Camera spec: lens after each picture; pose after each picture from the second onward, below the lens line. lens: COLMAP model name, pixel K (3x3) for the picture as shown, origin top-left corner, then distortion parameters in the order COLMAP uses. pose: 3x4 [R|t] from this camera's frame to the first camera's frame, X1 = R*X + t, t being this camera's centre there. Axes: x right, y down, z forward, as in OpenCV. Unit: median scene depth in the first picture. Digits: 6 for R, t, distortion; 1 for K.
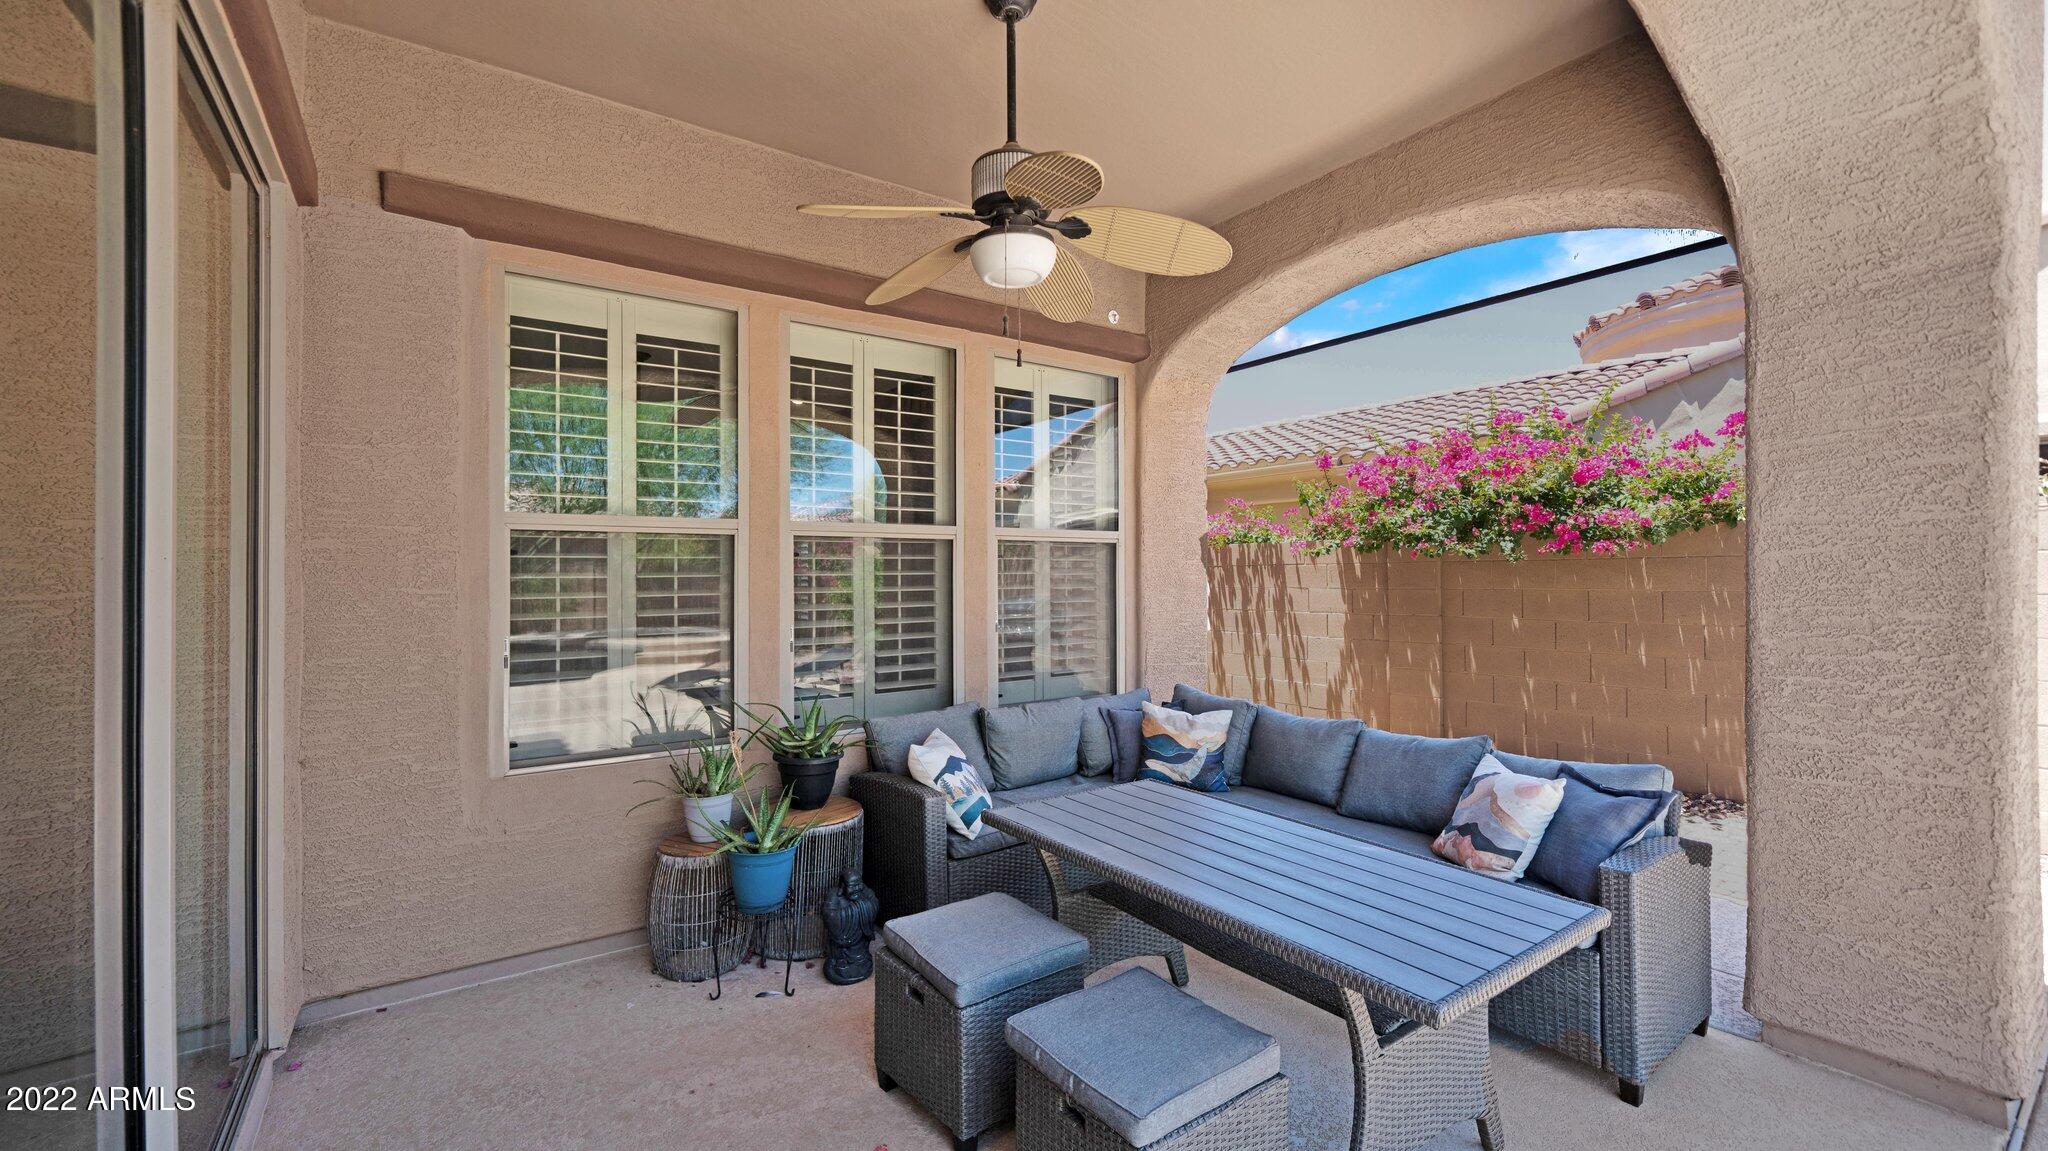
lens RADIAL K [[810.5, 0, 1009.6], [0, 810.5, 573.0], [0, 0, 1]] dist [-0.005821, -0.000192]
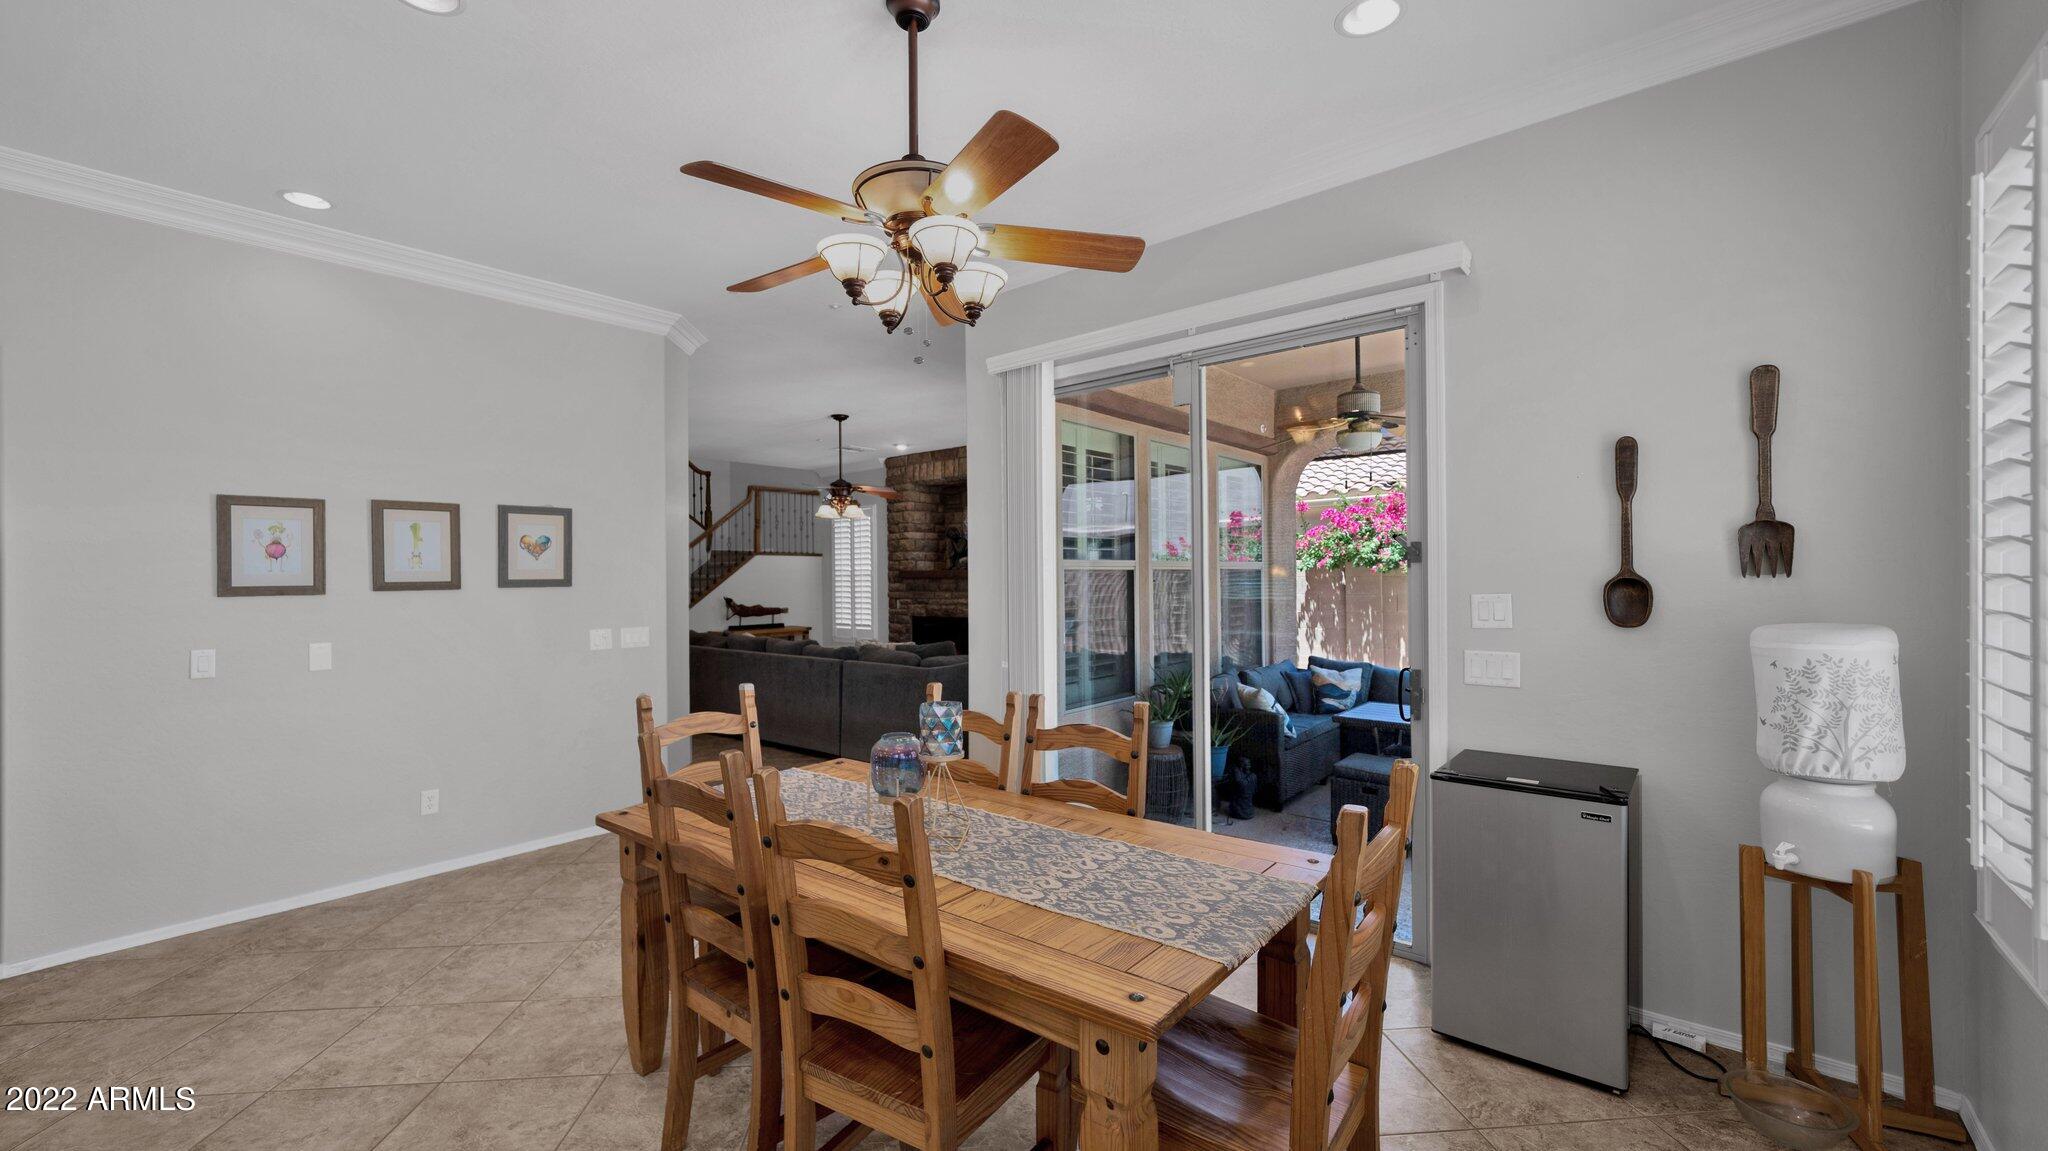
lens RADIAL K [[816.9, 0, 1005.7], [0, 816.9, 584.1], [0, 0, 1]] dist [-0.003545, -0.000497]
pose [[0.967695, -0.014451, 0.251709, -0.746981], [0.014771, 0.999891, 0.000616, -0.018130], [-0.251691, 0.003122, 0.967803, -0.409969]]
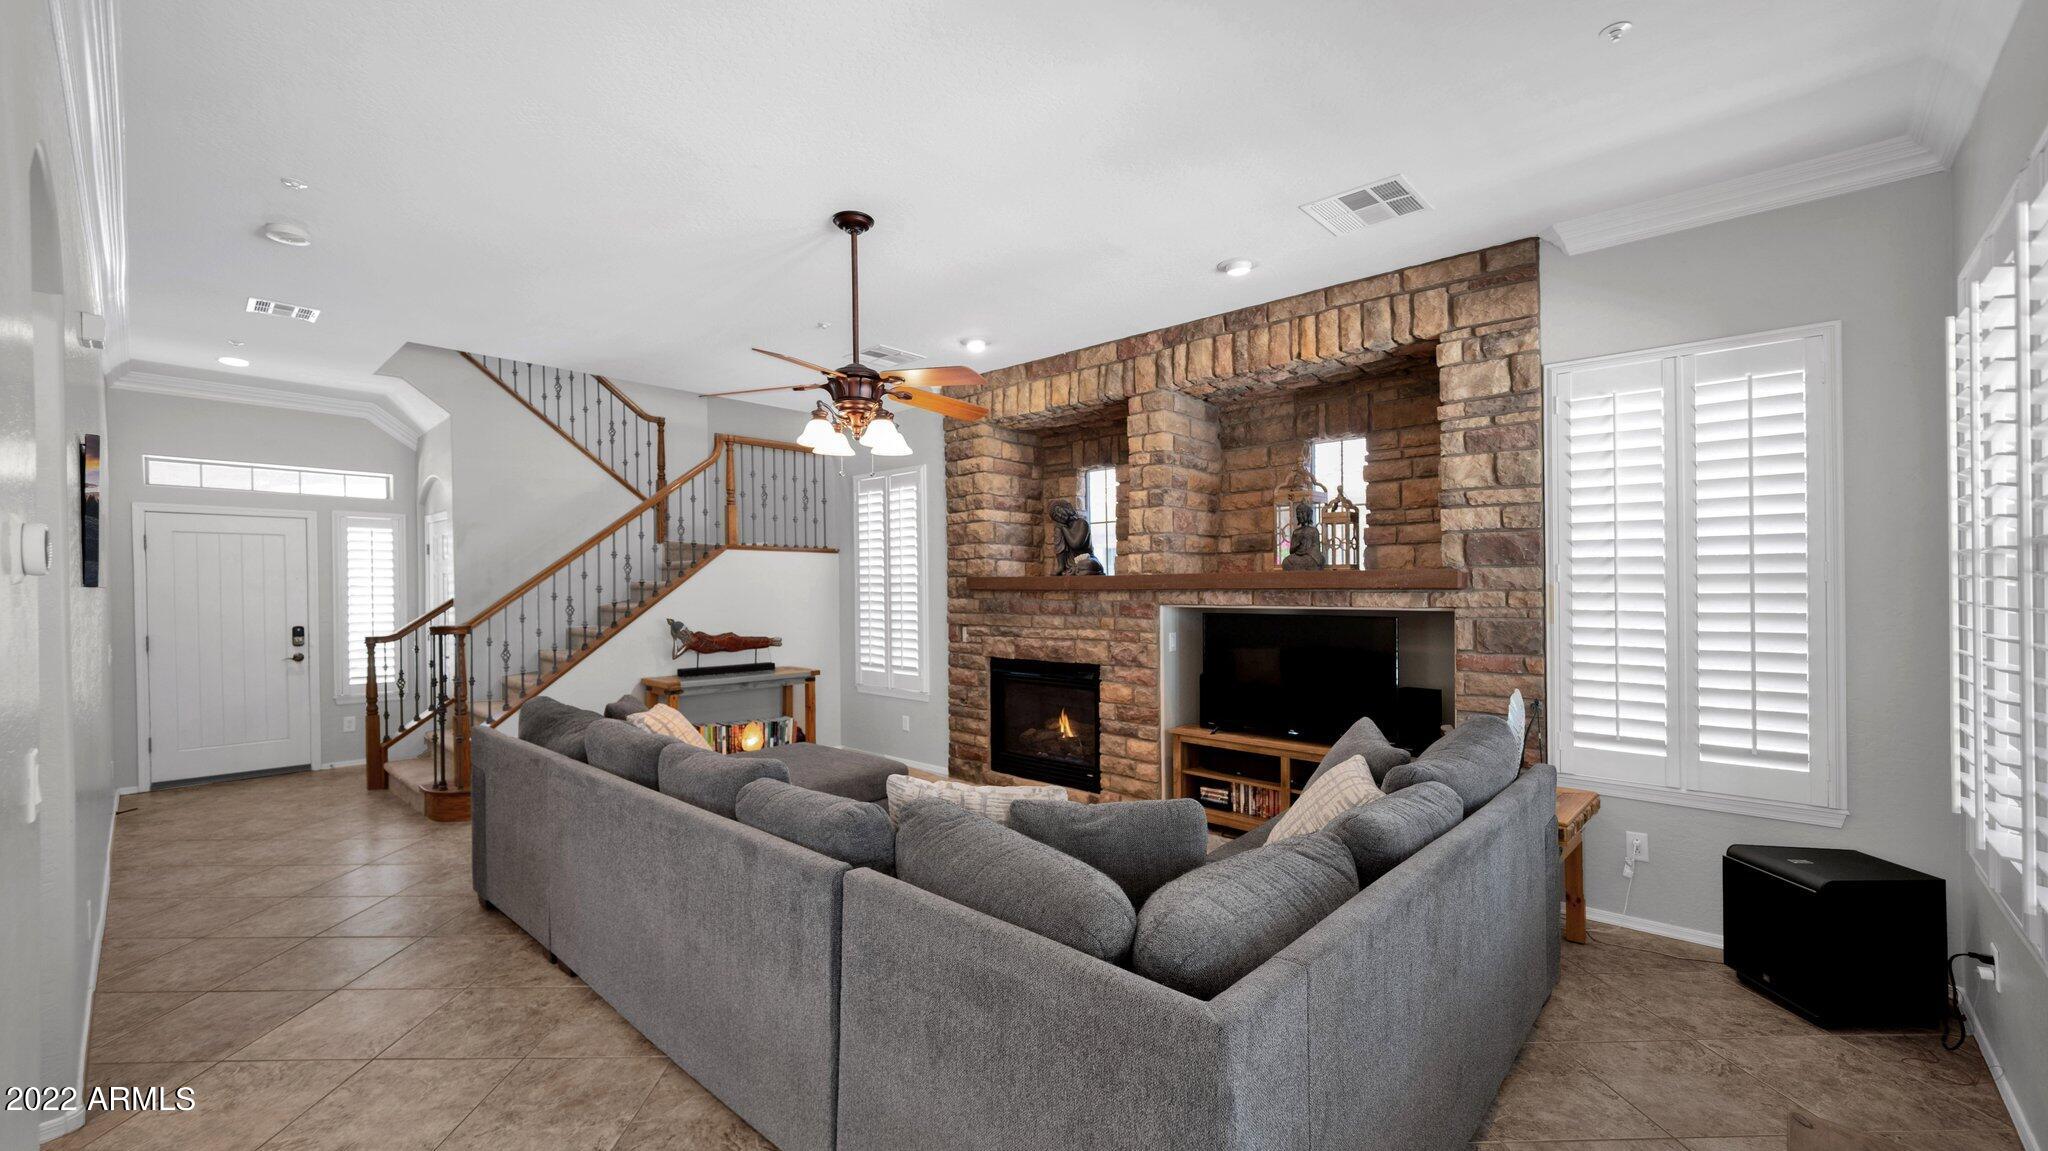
lens RADIAL K [[810.5, 0, 1009.6], [0, 810.5, 573.0], [0, 0, 1]] dist [-0.005821, -0.000192]
pose [[0.978035, -0.005785, 0.208361, -0.658678], [0.010055, 0.999761, -0.019437, -0.040550], [-0.208199, 0.021105, 0.977859, 0.653420]]
